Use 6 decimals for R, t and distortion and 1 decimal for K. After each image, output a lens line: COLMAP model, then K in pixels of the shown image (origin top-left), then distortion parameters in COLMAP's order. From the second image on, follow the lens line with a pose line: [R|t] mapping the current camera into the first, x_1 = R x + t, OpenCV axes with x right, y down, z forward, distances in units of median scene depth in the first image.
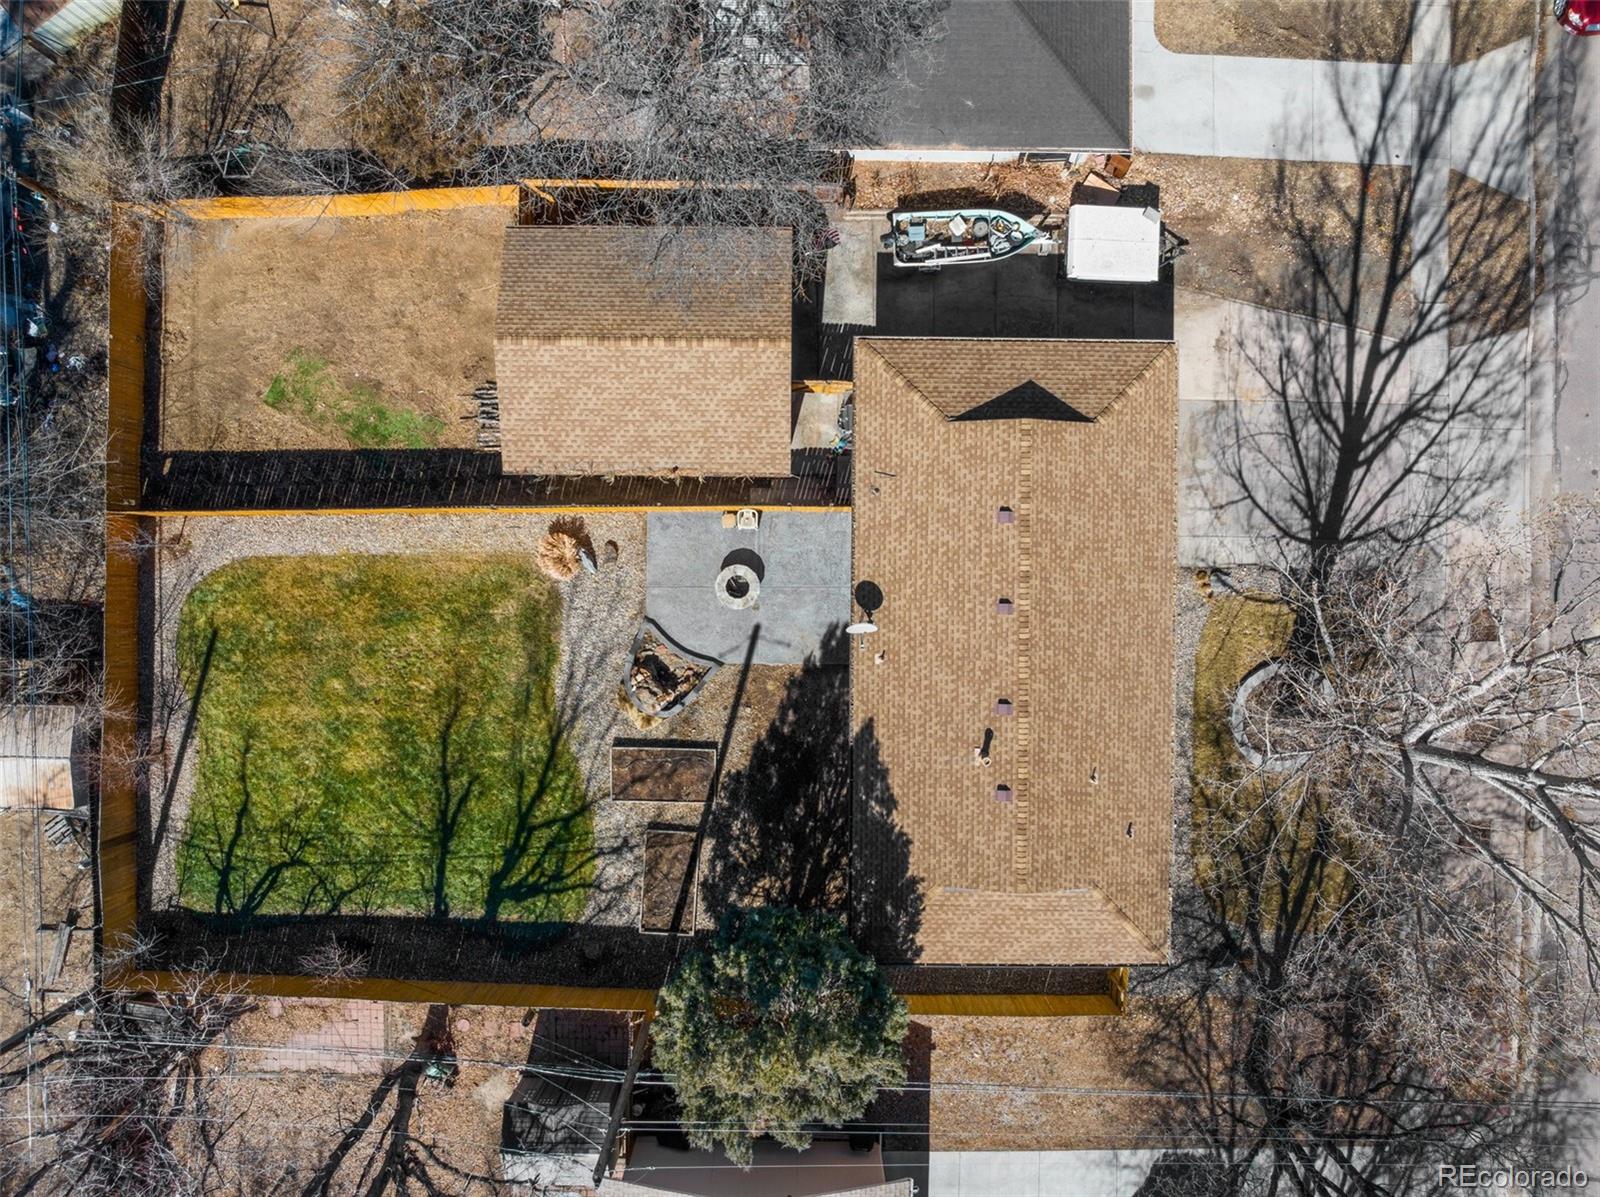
lens RADIAL K [[1123.0, 0, 800.0], [0, 1123.0, 598.5], [0, 0, 1]] dist [-0.031942, -0.004705]
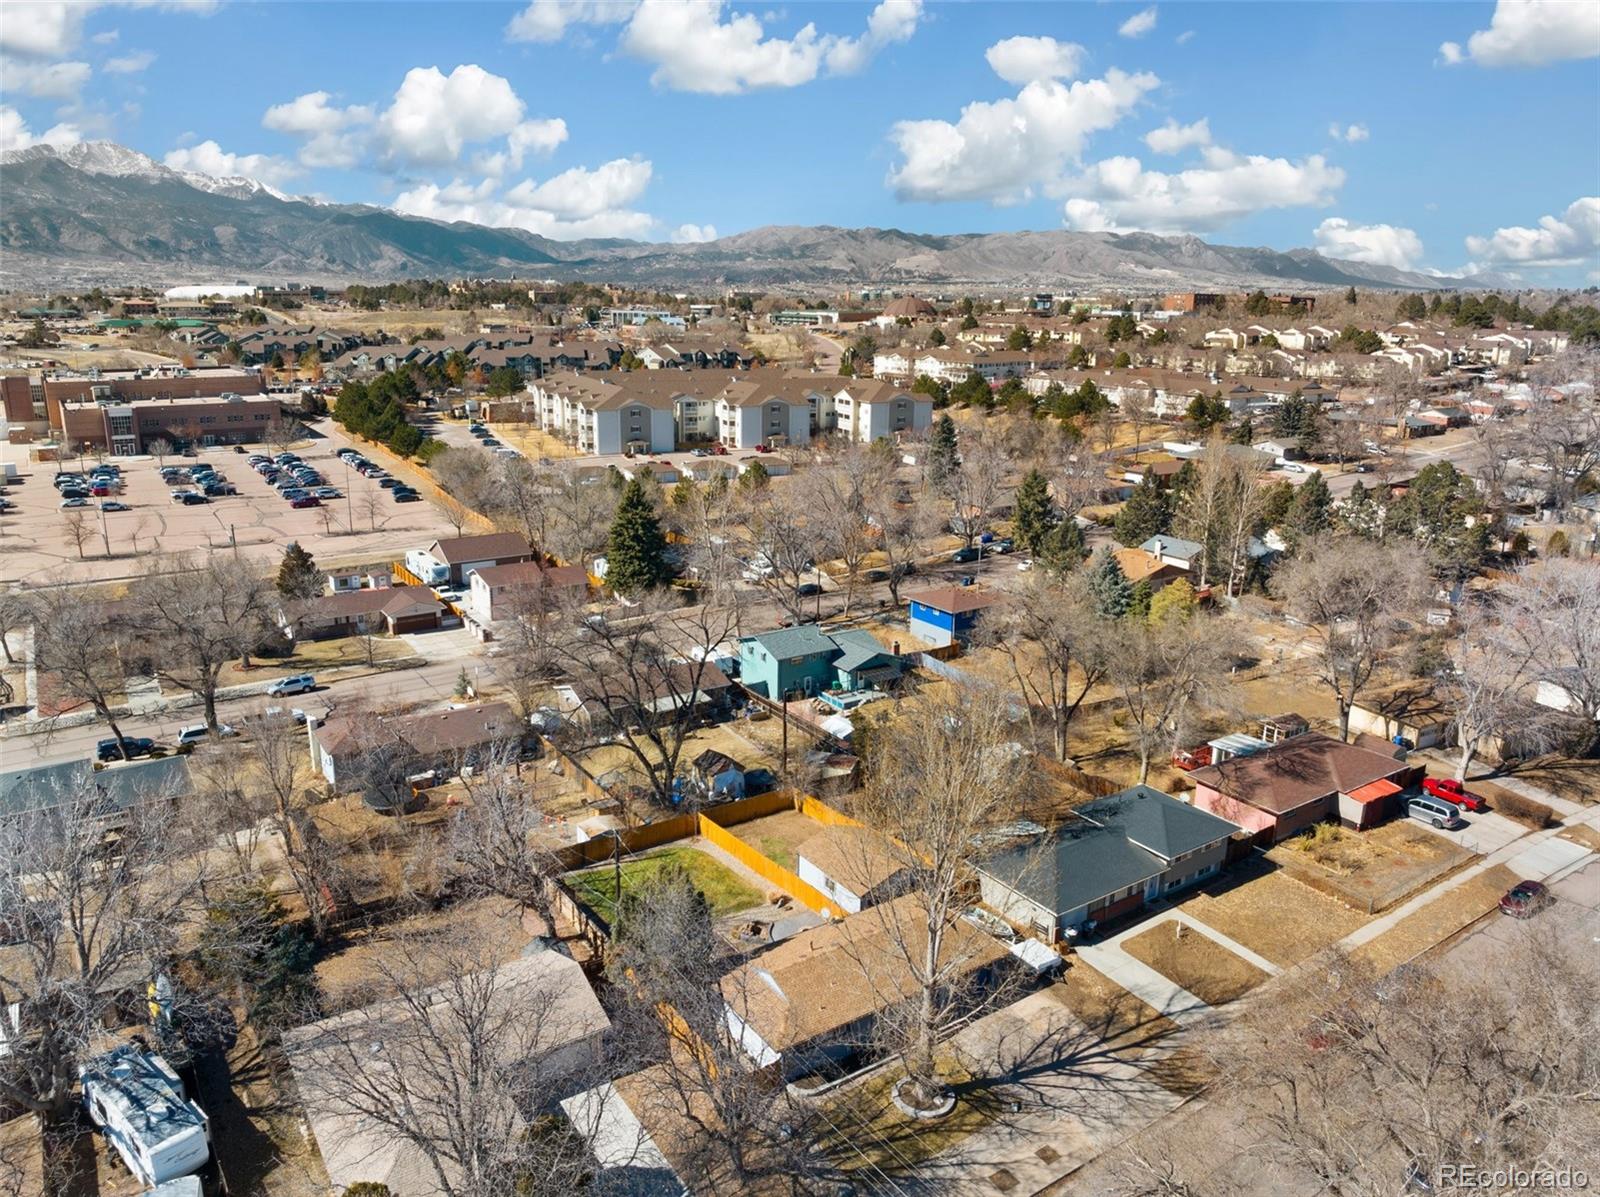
lens RADIAL K [[1123.0, 0, 800.0], [0, 1123.0, 598.5], [0, 0, 1]] dist [-0.031942, -0.004705]
pose [[0.570116, 0.213490, -0.793341, 1.552324], [-0.821444, 0.131607, -0.554896, 1.140833], [-0.014056, 0.968040, 0.250402, -0.206738]]
